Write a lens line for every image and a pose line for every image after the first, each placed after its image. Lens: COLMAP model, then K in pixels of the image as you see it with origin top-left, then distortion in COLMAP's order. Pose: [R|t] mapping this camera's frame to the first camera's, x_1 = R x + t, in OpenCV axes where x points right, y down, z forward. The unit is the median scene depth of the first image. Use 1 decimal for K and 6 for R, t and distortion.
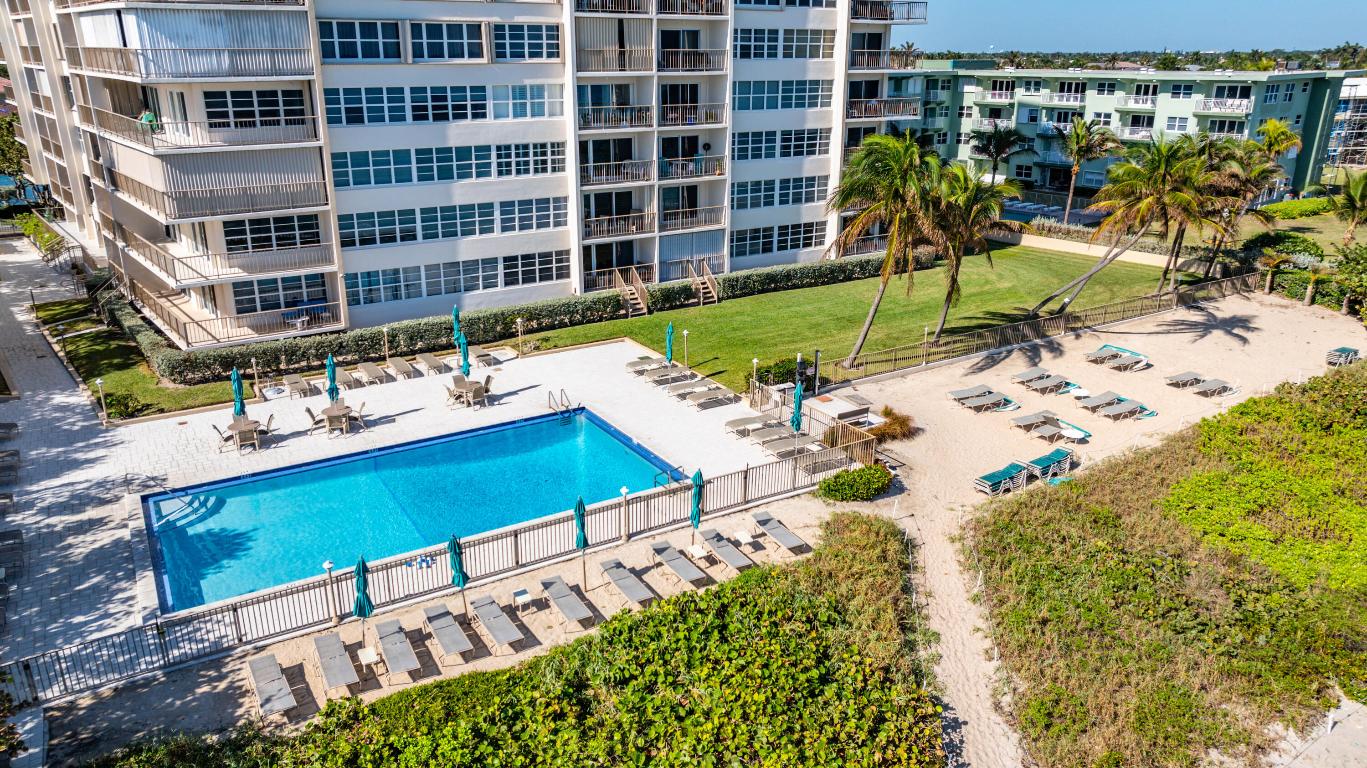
lens RADIAL K [[977.1, 0, 688.4], [0, 977.1, 377.4], [0, 0, 1]] dist [-0.023047, 0.021736]
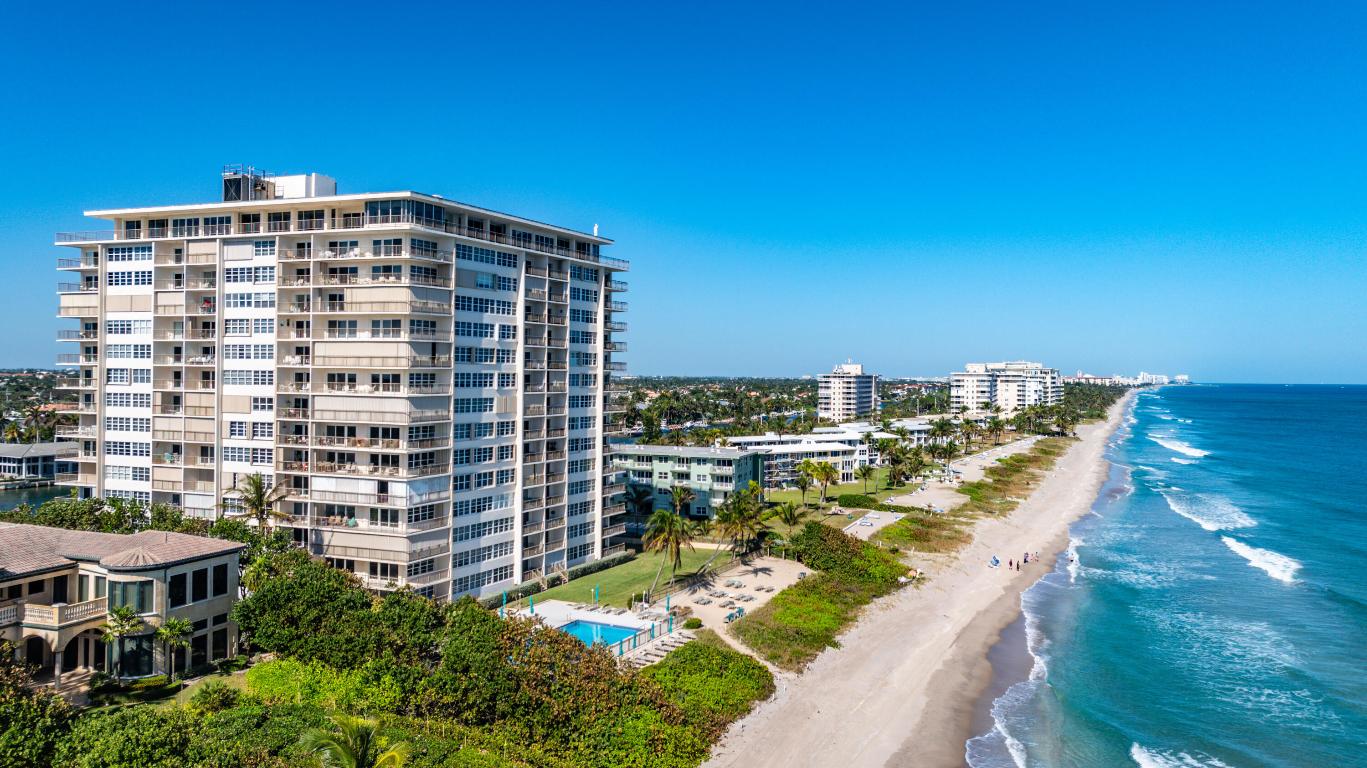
lens RADIAL K [[977.1, 0, 696.3], [0, 977.1, 382.6], [0, 0, 1]] dist [-0.023047, 0.021736]
pose [[0.855860, 0.004965, 0.517184, -1.010432], [0.153667, 0.952359, -0.263438, 0.139593], [-0.493852, 0.304940, 0.814323, -1.261057]]
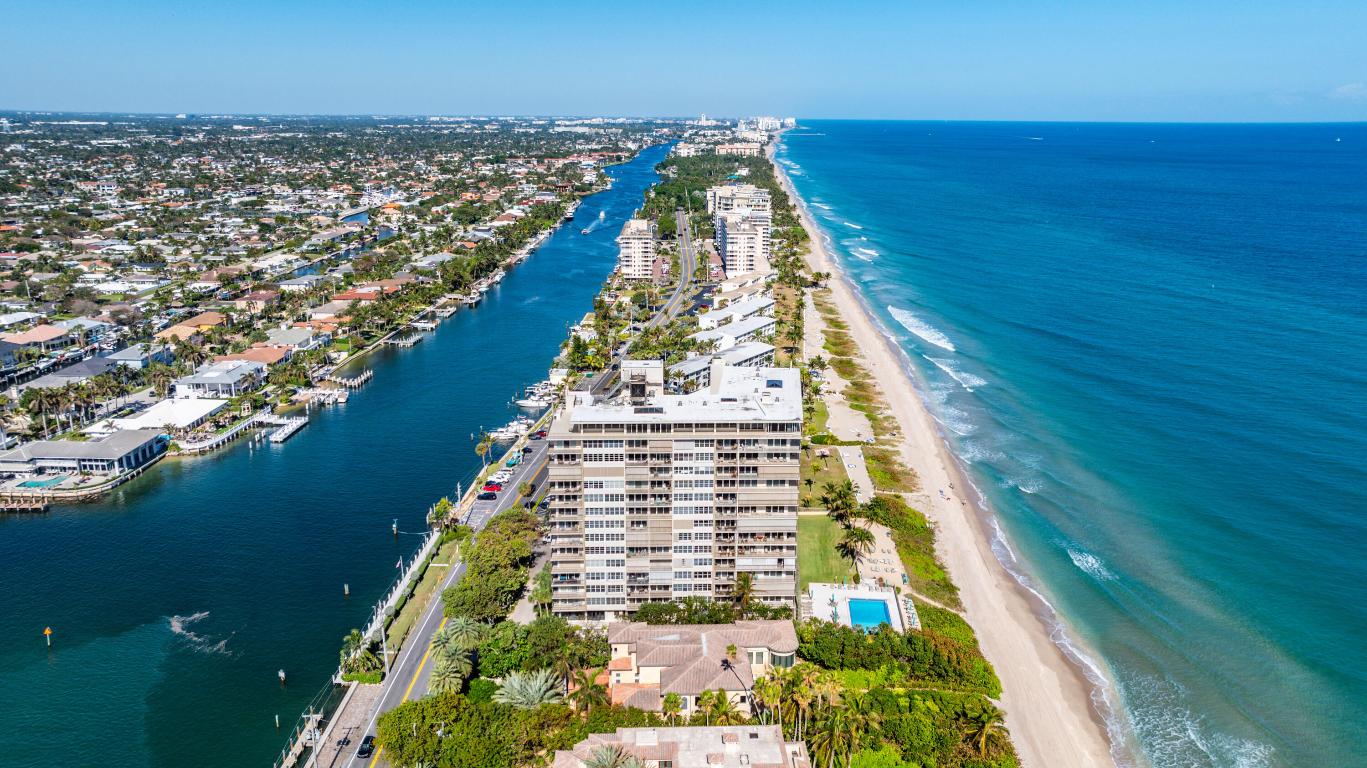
lens RADIAL K [[977.1, 0, 682.1], [0, 977.1, 385.3], [0, 0, 1]] dist [-0.023047, 0.021736]
pose [[0.609877, -0.216562, 0.762332, -3.796641], [0.247493, 0.965874, 0.076385, -1.465423], [-0.752859, 0.142086, 0.642662, -1.615828]]
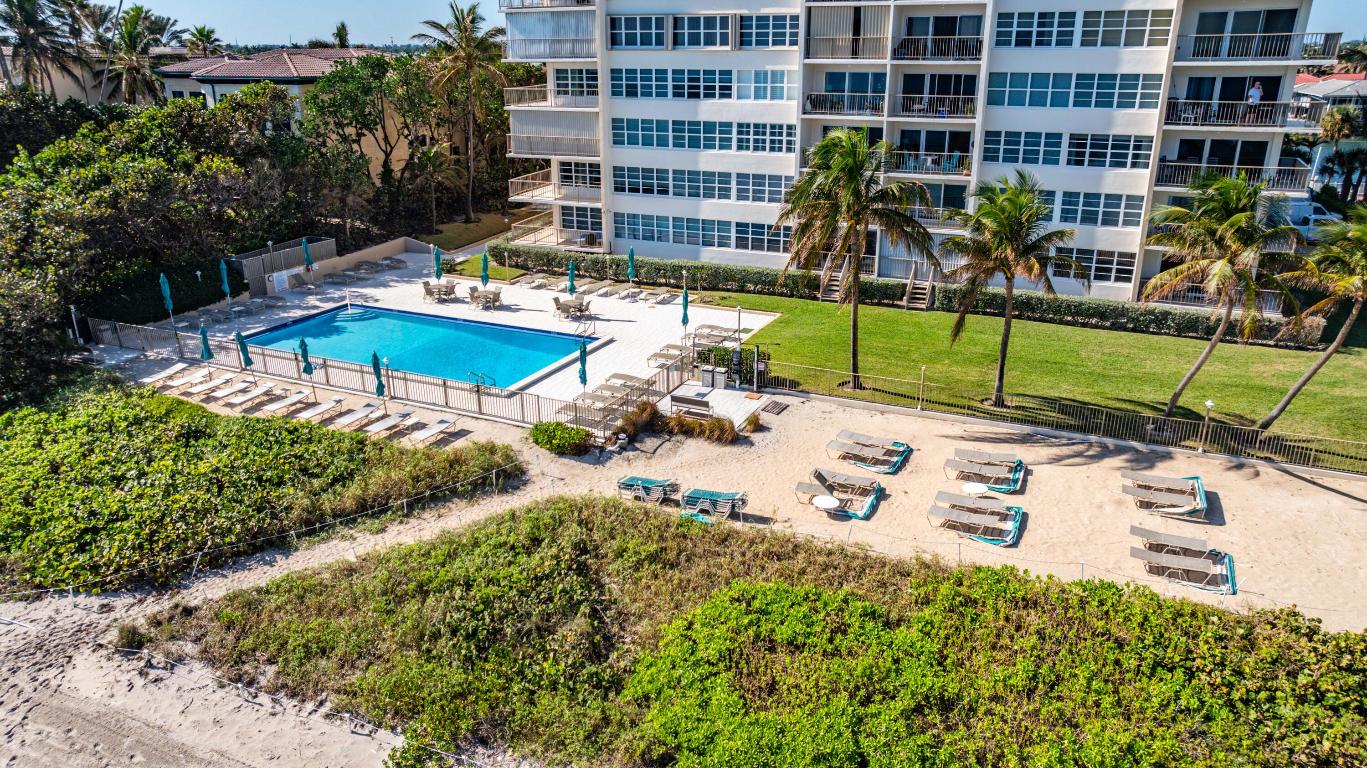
lens RADIAL K [[977.1, 0, 669.8], [0, 977.1, 381.6], [0, 0, 1]] dist [-0.023047, 0.021736]
pose [[0.534576, 0.273764, -0.799551, 0.767614], [-0.263820, 0.952858, 0.149867, -0.102111], [0.802887, 0.130822, 0.581600, 0.320796]]
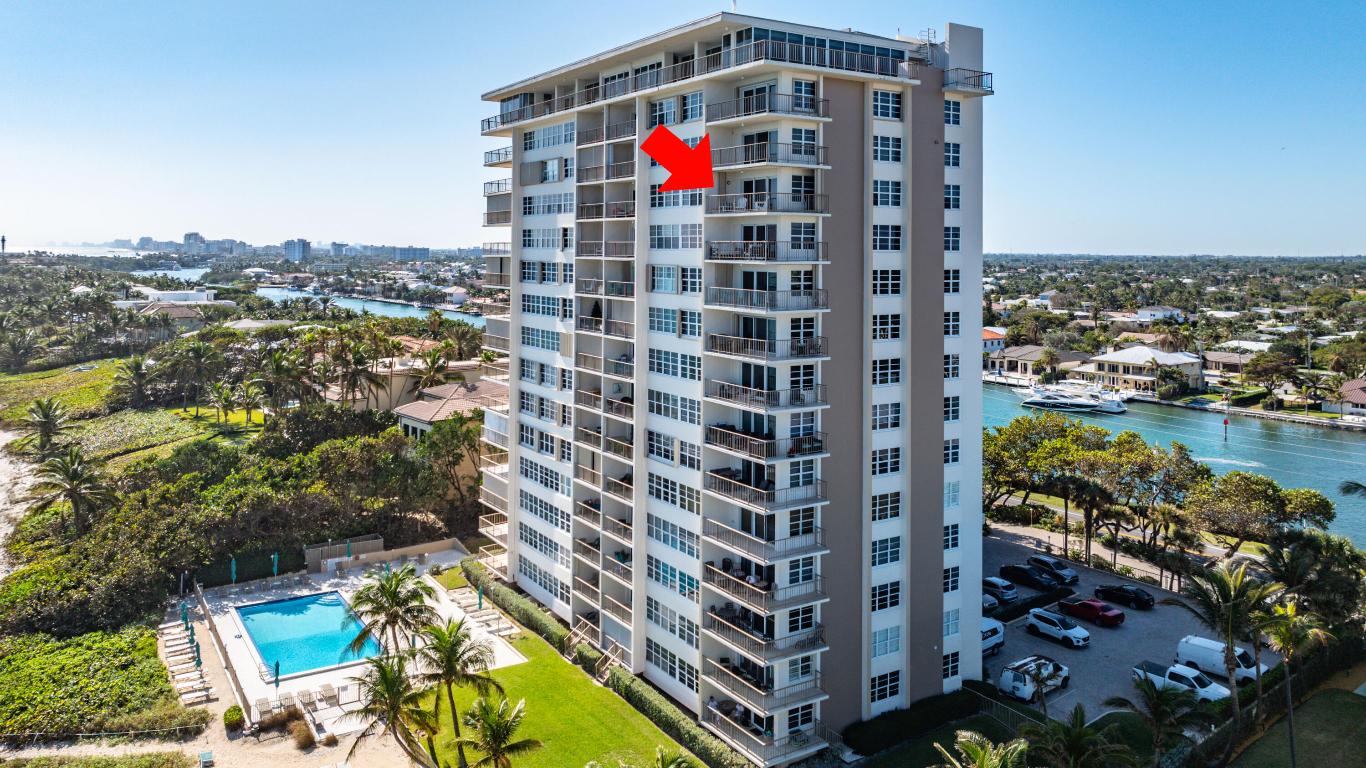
lens RADIAL K [[976.4, 0, 686.3], [0, 976.4, 394.9], [0, 0, 1]] dist [-0.023047, 0.021736]
pose [[-0.012528, 0.136183, -0.990604, 1.340847], [-0.314244, 0.939952, 0.133194, -0.693067], [0.949260, 0.312960, 0.031019, 1.108481]]
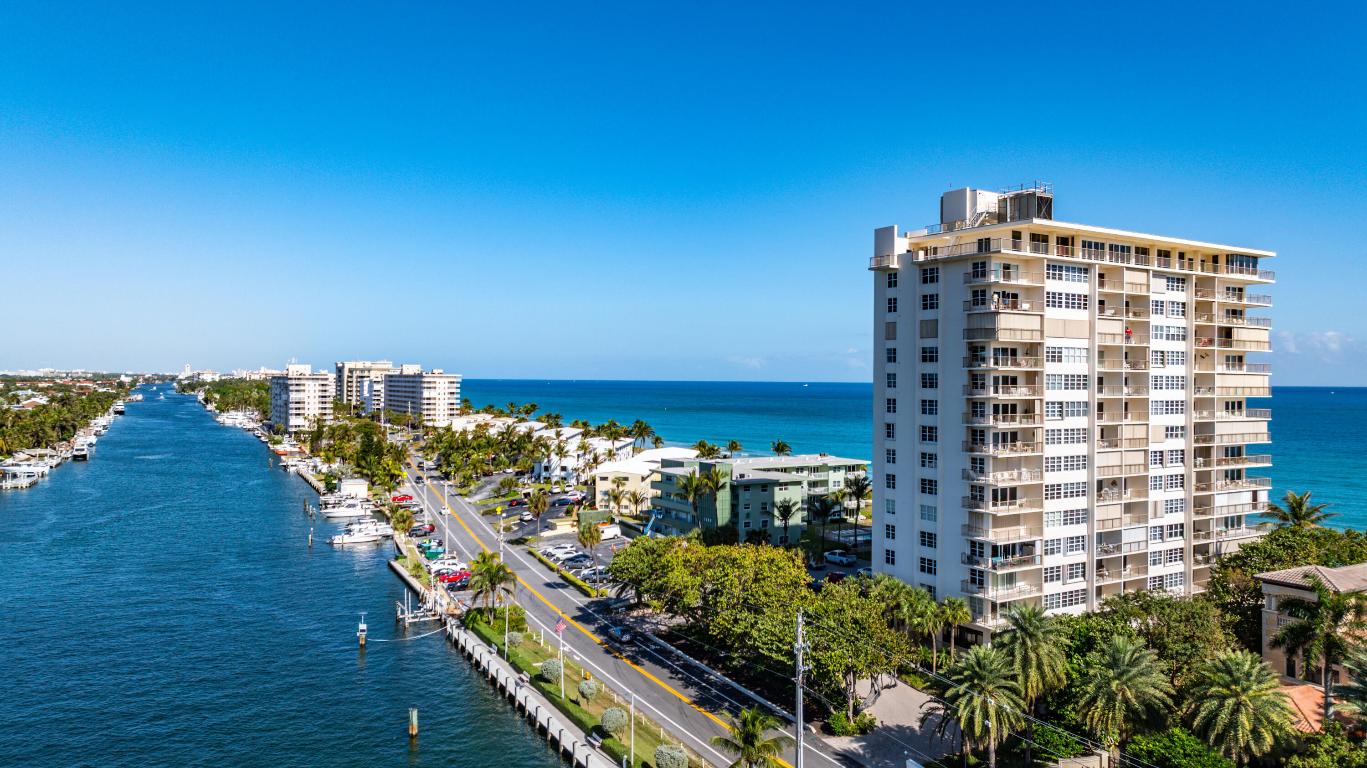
lens RADIAL K [[977.1, 0, 692.6], [0, 977.1, 377.0], [0, 0, 1]] dist [-0.023047, 0.021736]
pose [[0.132760, 0.000210, 0.991148, -3.198080], [0.307201, 0.950746, -0.041350, -0.947808], [-0.942339, 0.309971, 0.126157, 1.839266]]
